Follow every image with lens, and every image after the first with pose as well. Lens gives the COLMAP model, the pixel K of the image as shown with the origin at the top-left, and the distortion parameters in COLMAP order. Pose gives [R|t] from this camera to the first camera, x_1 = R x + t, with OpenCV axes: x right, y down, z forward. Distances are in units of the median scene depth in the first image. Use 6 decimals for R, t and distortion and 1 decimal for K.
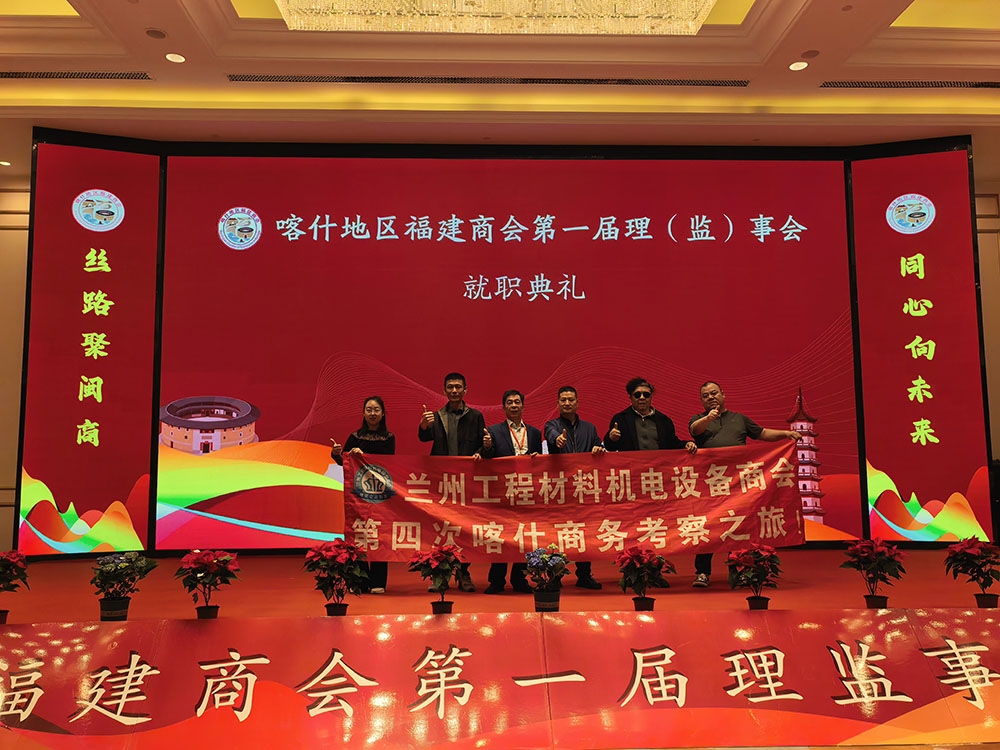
lens RADIAL K [[818.3, 0, 500.0], [0, 818.3, 375.0], [0, 0, 1]] dist [0.002111, 0.008880]
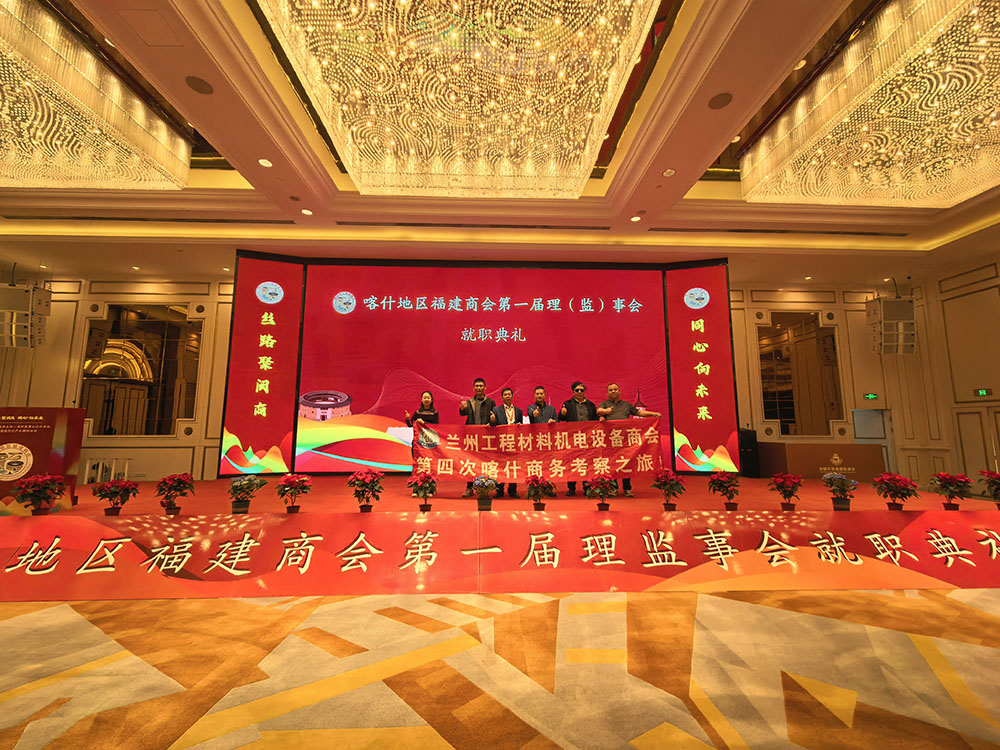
lens RADIAL K [[405.3, 0, 502.4], [0, 405.3, 373.1], [0, 0, 1]] dist [-0.000715, 0.000119]
pose [[0.999956, 0.008888, -0.003158, 0.056918], [-0.008971, 0.999582, -0.027488, 0.007589], [0.002912, 0.027515, 0.999617, 0.064939]]
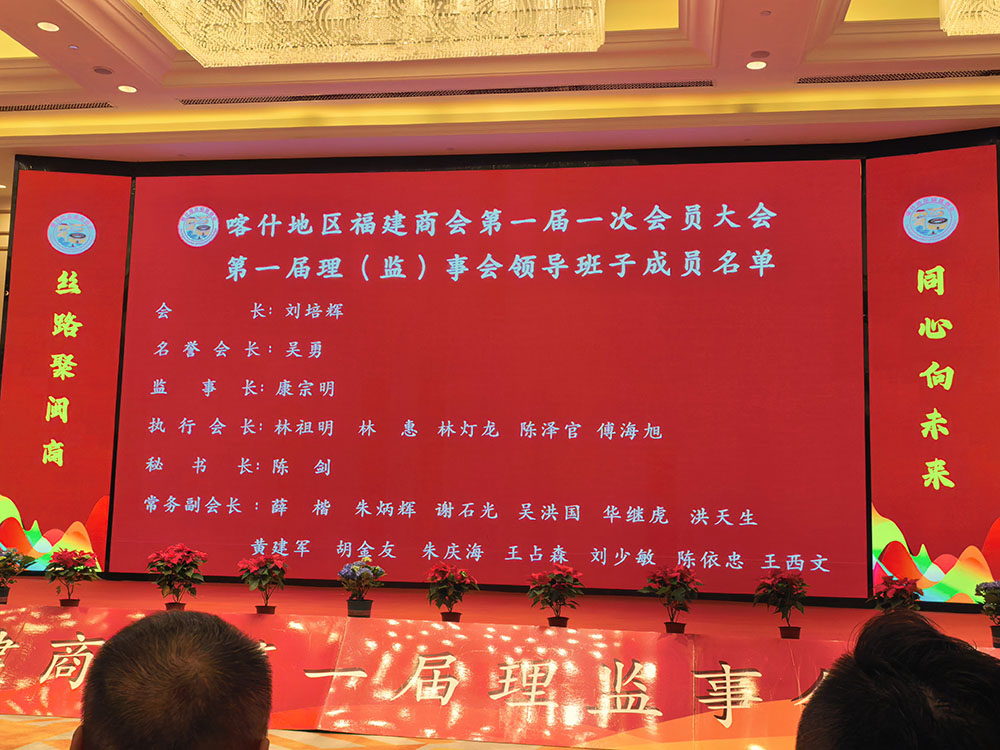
lens RADIAL K [[1099.5, 0, 500.0], [0, 1099.5, 375.0], [0, 0, 1]] dist [-0.001142, 0.001310]
pose [[0.979914, 0.008298, -0.199246, 0.307360], [-0.013736, 0.999569, -0.025926, 0.002199], [0.198946, 0.028142, 0.979606, -0.225502]]
